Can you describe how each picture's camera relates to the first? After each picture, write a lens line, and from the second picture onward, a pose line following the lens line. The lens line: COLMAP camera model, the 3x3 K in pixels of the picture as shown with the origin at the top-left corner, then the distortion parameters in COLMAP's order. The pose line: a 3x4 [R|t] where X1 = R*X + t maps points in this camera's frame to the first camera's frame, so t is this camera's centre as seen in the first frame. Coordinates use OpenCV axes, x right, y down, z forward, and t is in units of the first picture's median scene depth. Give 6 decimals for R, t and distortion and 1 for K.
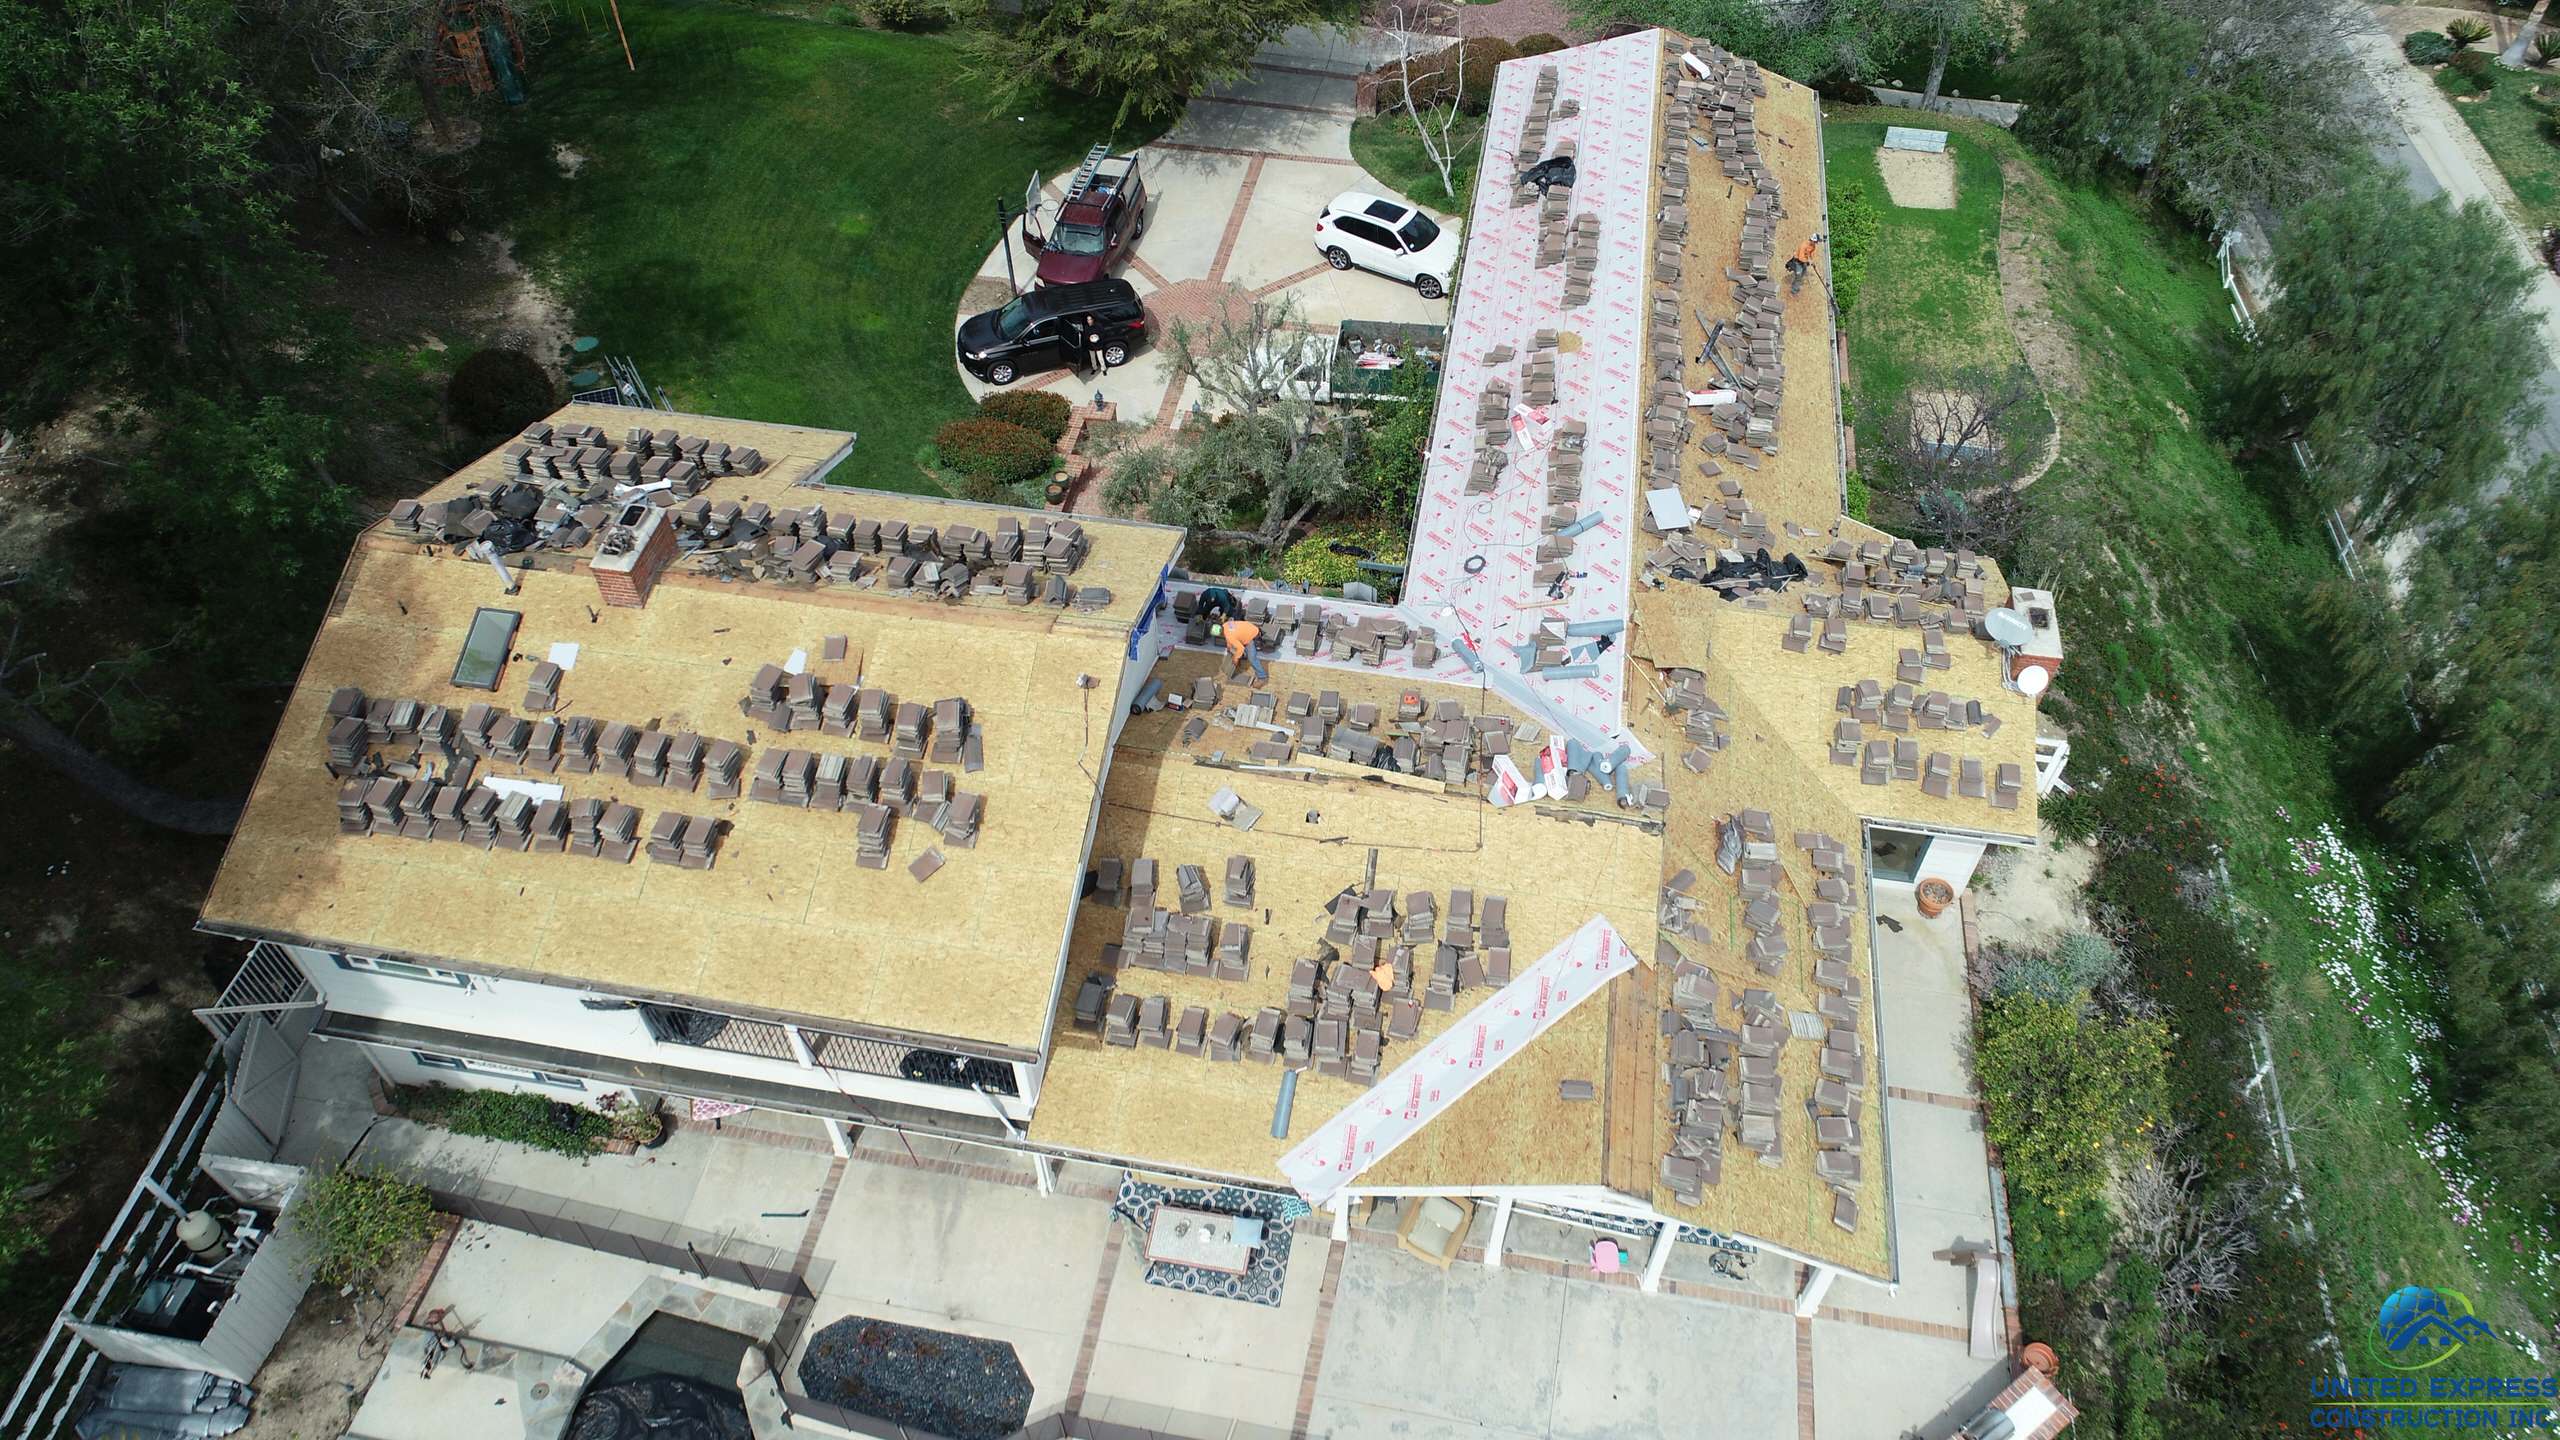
lens RADIAL K [[1705.9, 0, 1284.8], [0, 1705.9, 728.1], [0, 0, 1]] dist [-0.007113, 0.001852]
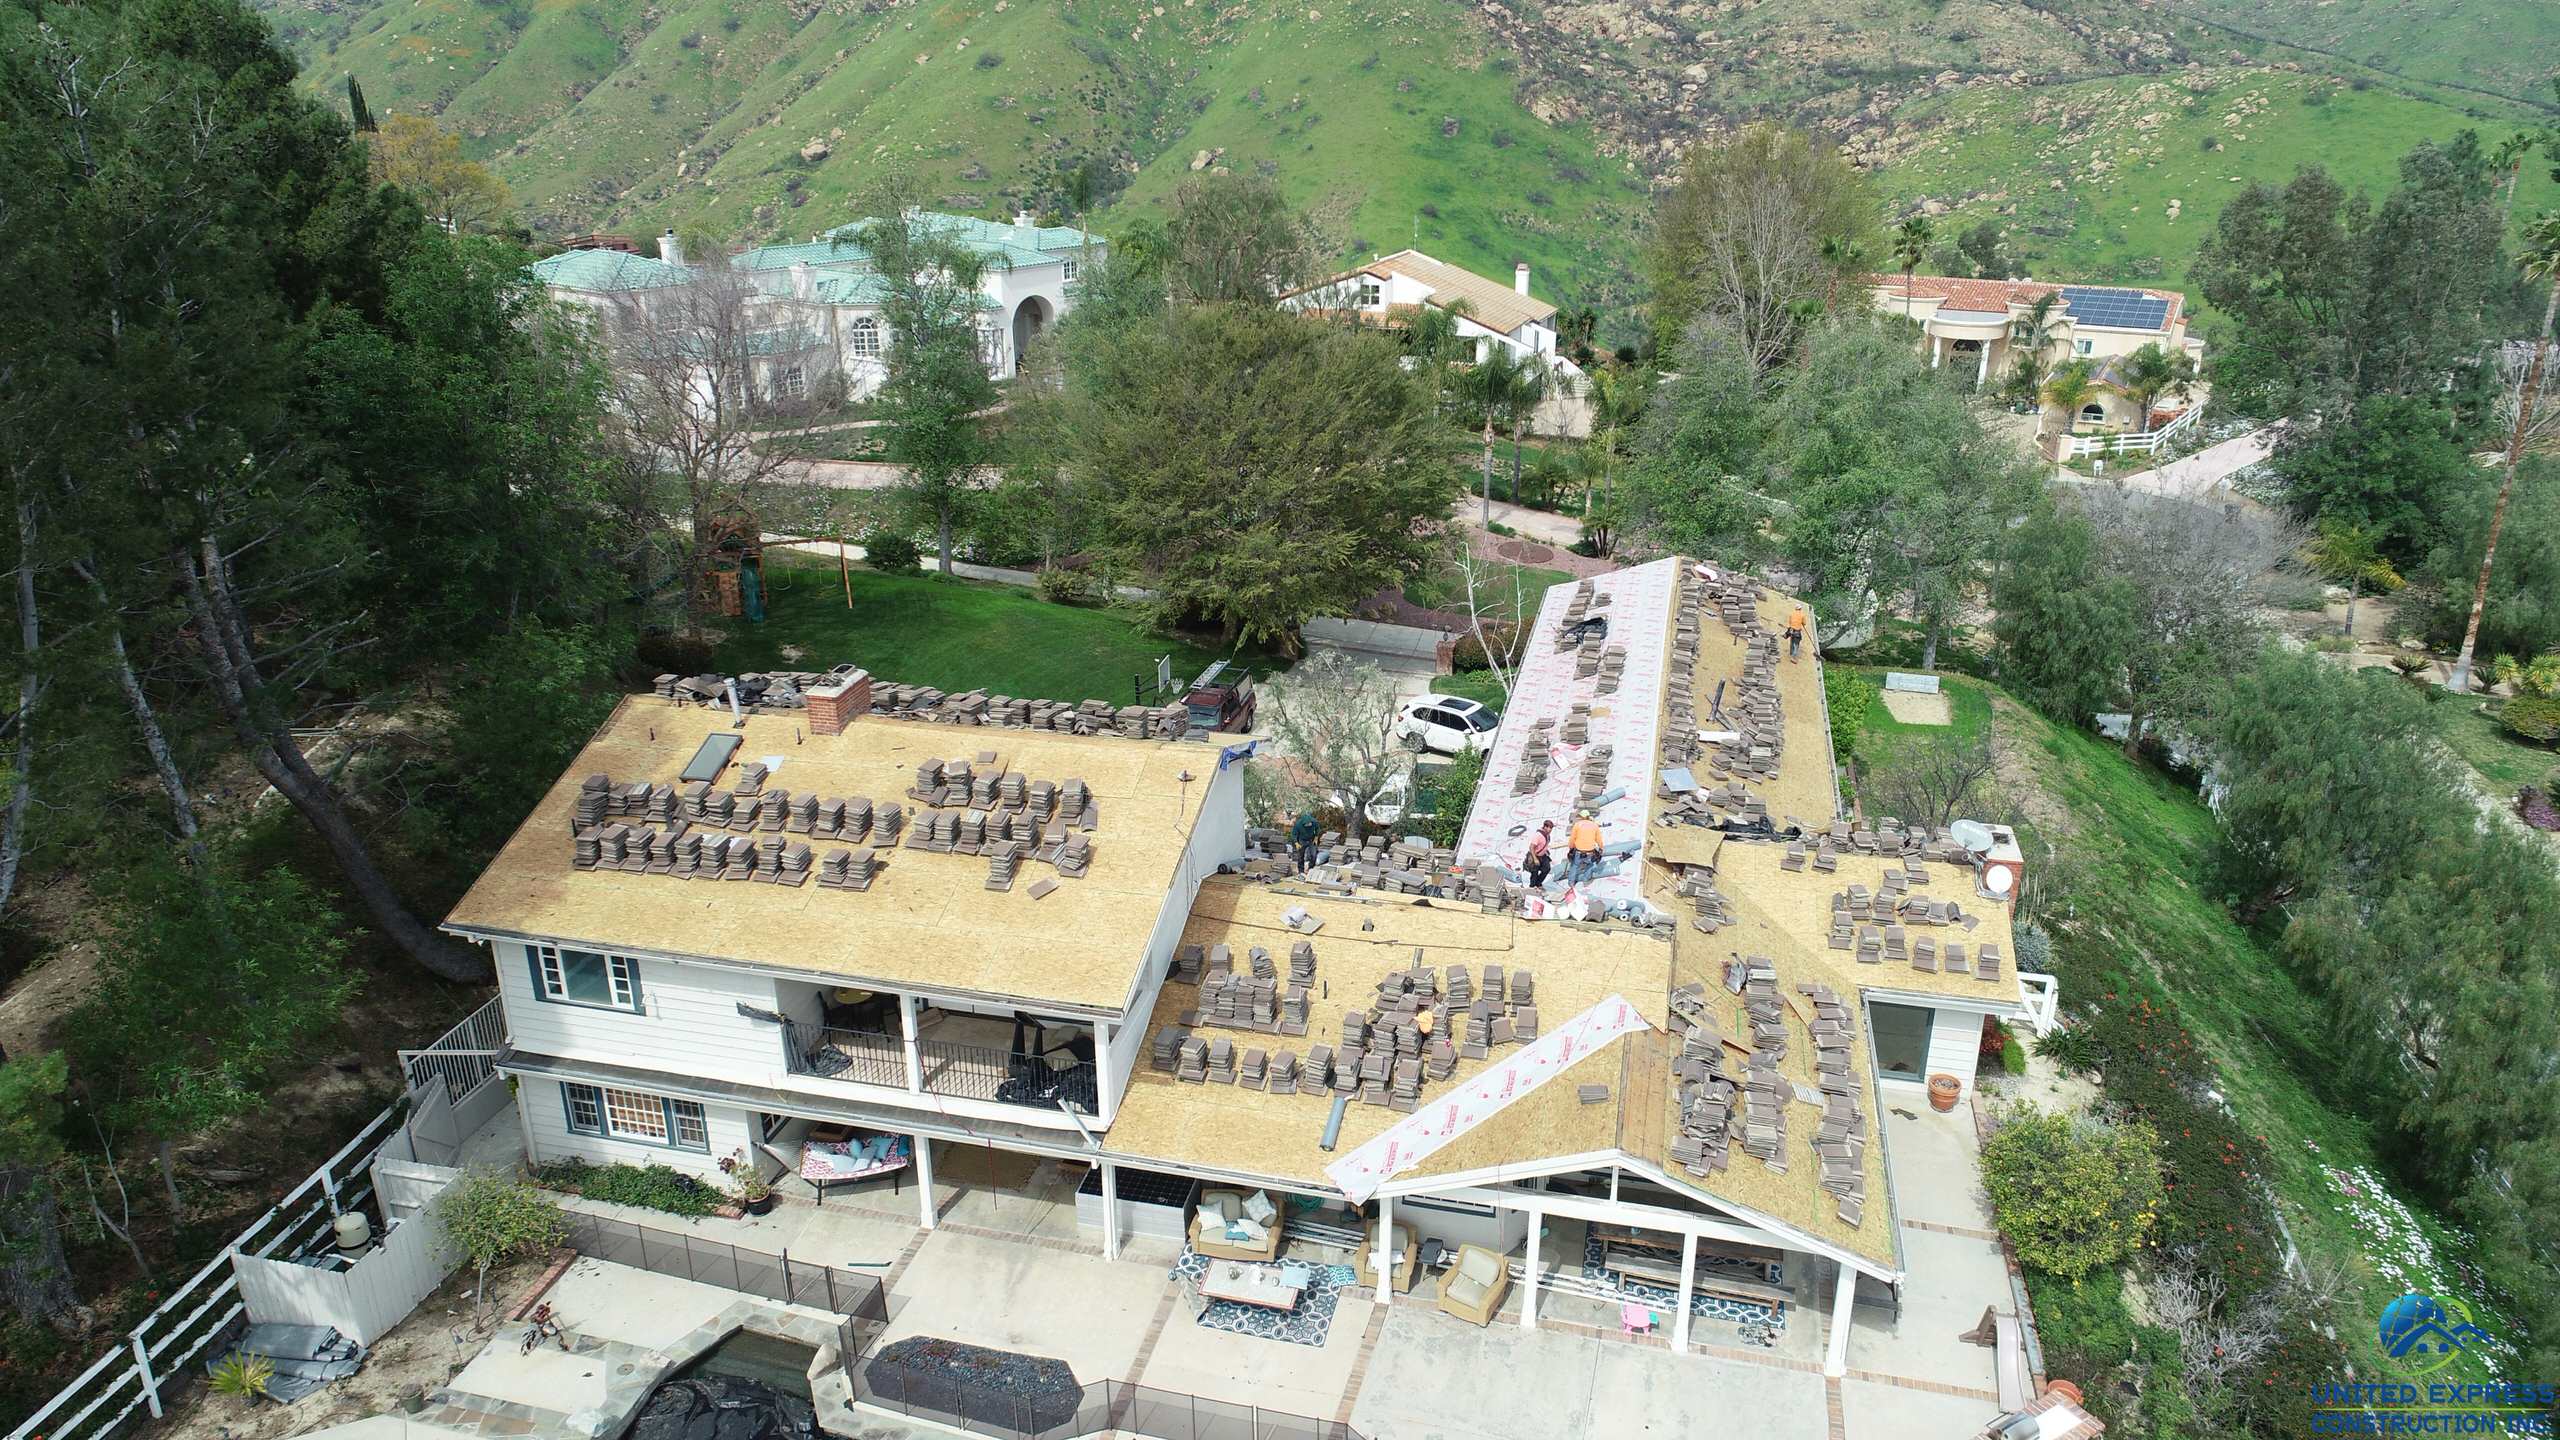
lens RADIAL K [[1705.9, 0, 1283.1], [0, 1705.9, 725.9], [0, 0, 1]] dist [-0.007113, 0.001852]
pose [[0.997531, 0.021251, -0.066939, 0.031899], [-0.049324, 0.890483, -0.452335, 0.437367], [0.049996, 0.454520, 0.889332, -0.097903]]
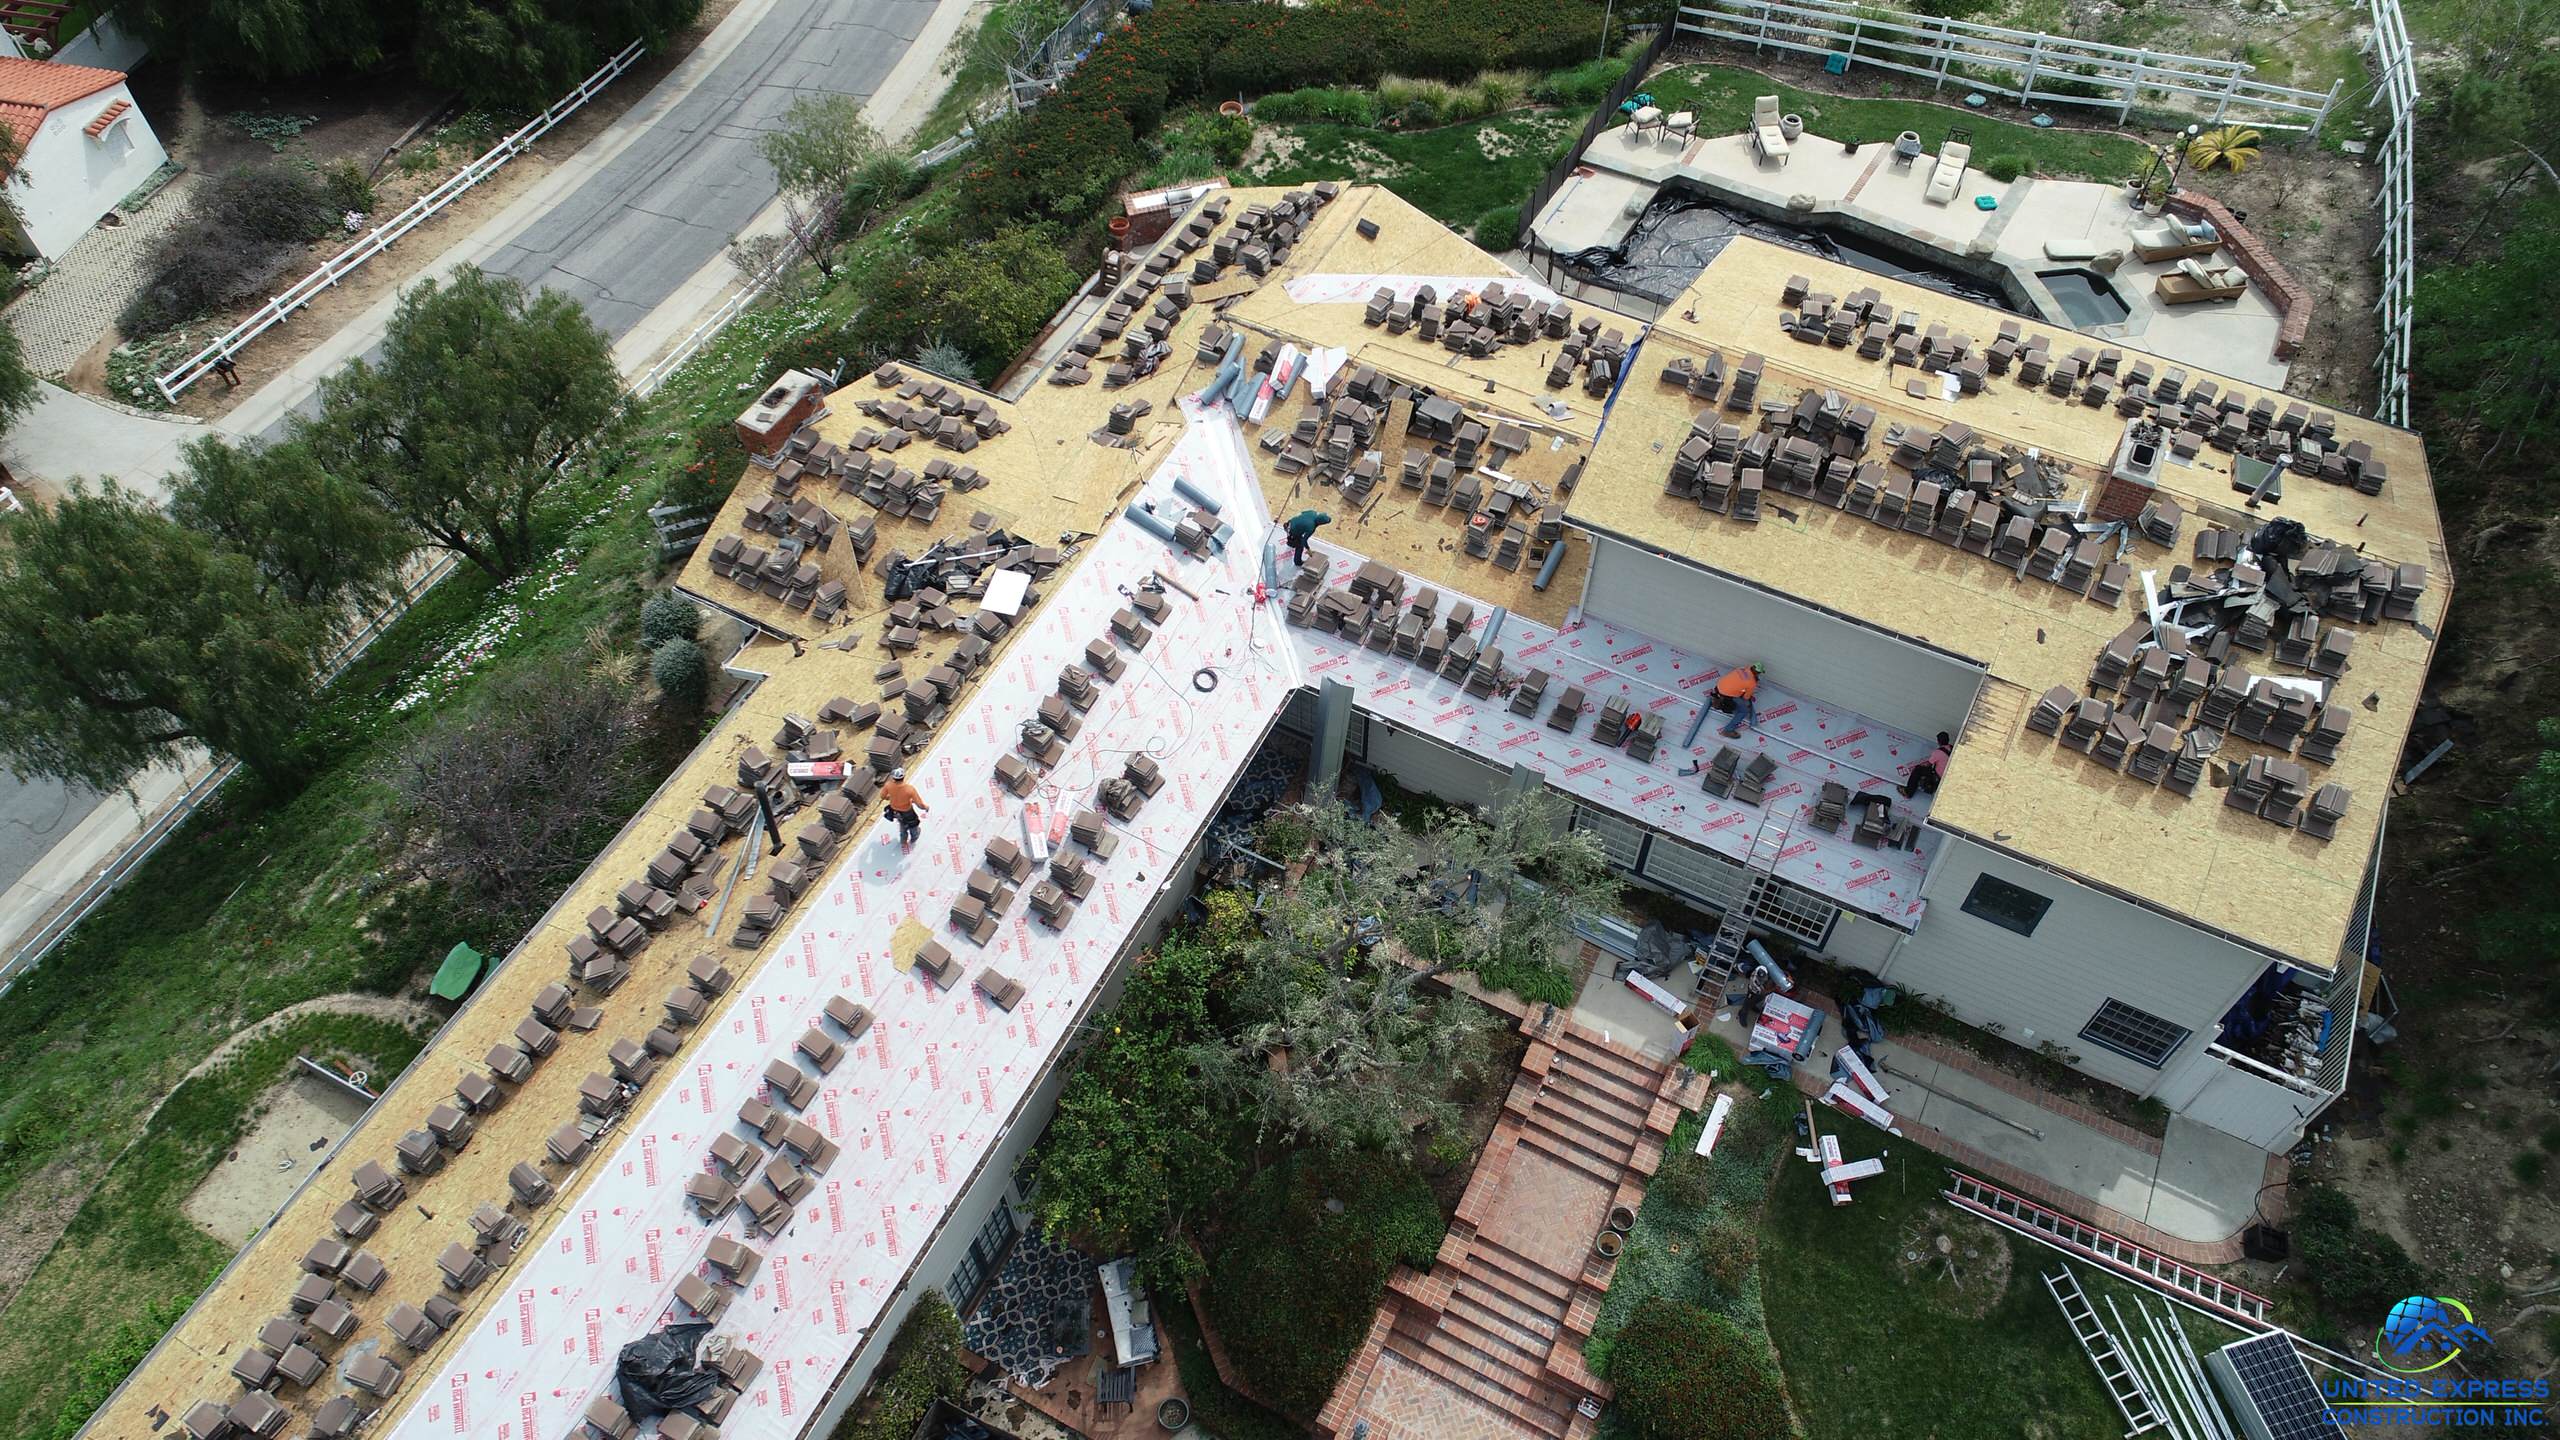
lens RADIAL K [[1705.9, 0, 1289.3], [0, 1705.9, 728.6], [0, 0, 1]] dist [-0.007113, 0.001852]
pose [[-0.953206, -0.240000, 0.183841, -0.120230], [0.226997, -0.166543, 0.959550, -1.109888], [-0.199674, 0.956380, 0.213229, 0.948070]]
